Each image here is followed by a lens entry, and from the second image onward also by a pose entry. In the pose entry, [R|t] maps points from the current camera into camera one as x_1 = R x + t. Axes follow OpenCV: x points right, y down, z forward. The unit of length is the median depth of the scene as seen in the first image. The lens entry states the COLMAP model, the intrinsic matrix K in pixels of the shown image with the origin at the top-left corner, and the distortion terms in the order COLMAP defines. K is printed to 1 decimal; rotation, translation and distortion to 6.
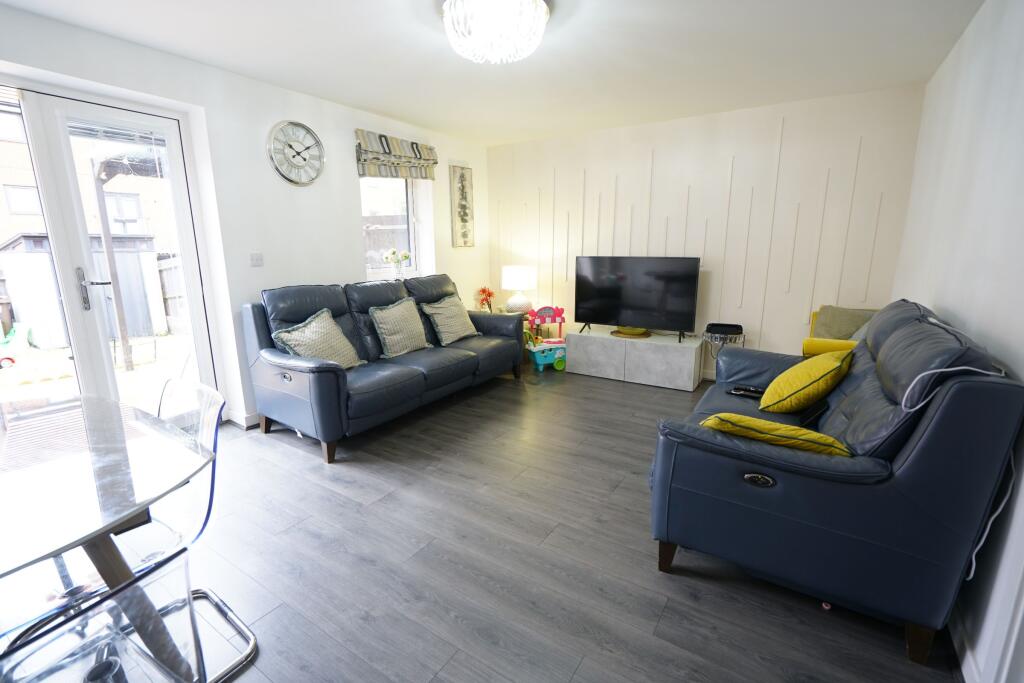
lens RADIAL K [[459.3, 0, 508.4], [0, 459.3, 339.9], [0, 0, 1]] dist [-0.016237, 0.010211]
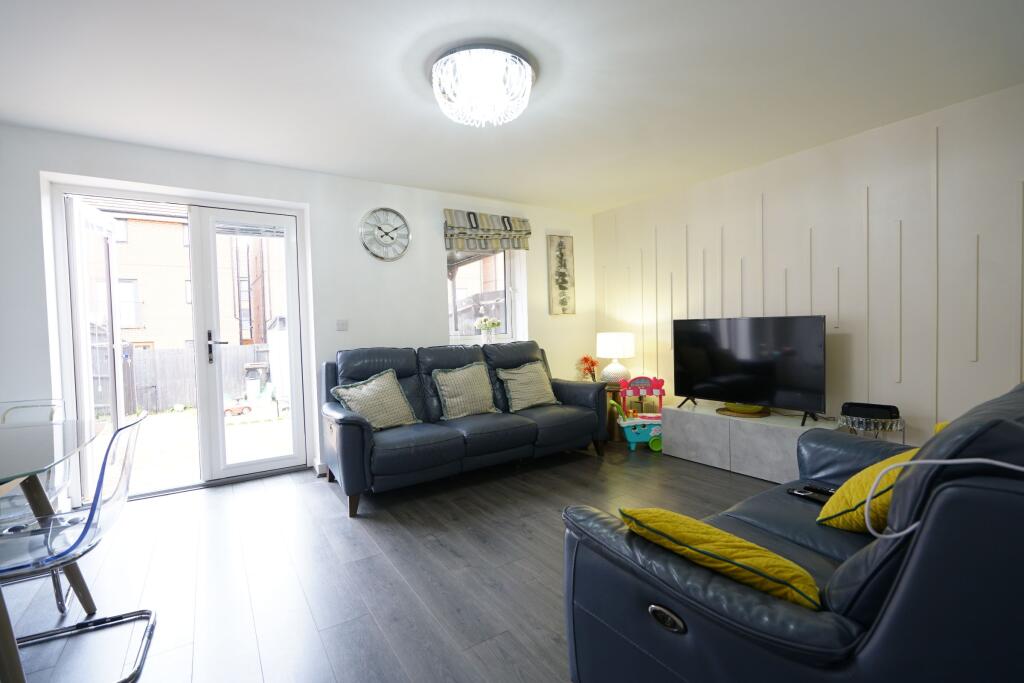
lens RADIAL K [[459.3, 0, 508.4], [0, 459.3, 339.9], [0, 0, 1]] dist [-0.016237, 0.010211]
pose [[0.920042, -0.005874, -0.391775, 0.225150], [-0.059742, 0.986093, -0.155084, 0.012187], [0.387238, 0.166089, 0.906896, 0.100170]]
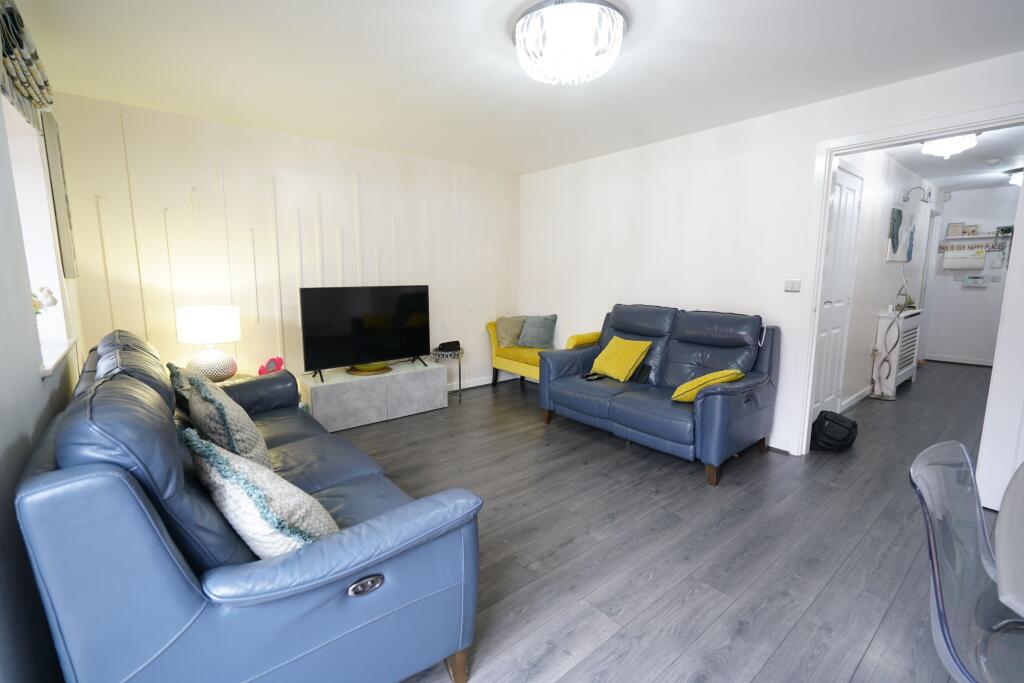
lens RADIAL K [[459.3, 0, 508.4], [0, 459.3, 339.9], [0, 0, 1]] dist [-0.016237, 0.010211]
pose [[0.293032, -0.135662, 0.946429, -0.556942], [0.193242, 0.977857, 0.080335, -0.100581], [-0.936370, 0.159349, 0.312759, 0.492395]]
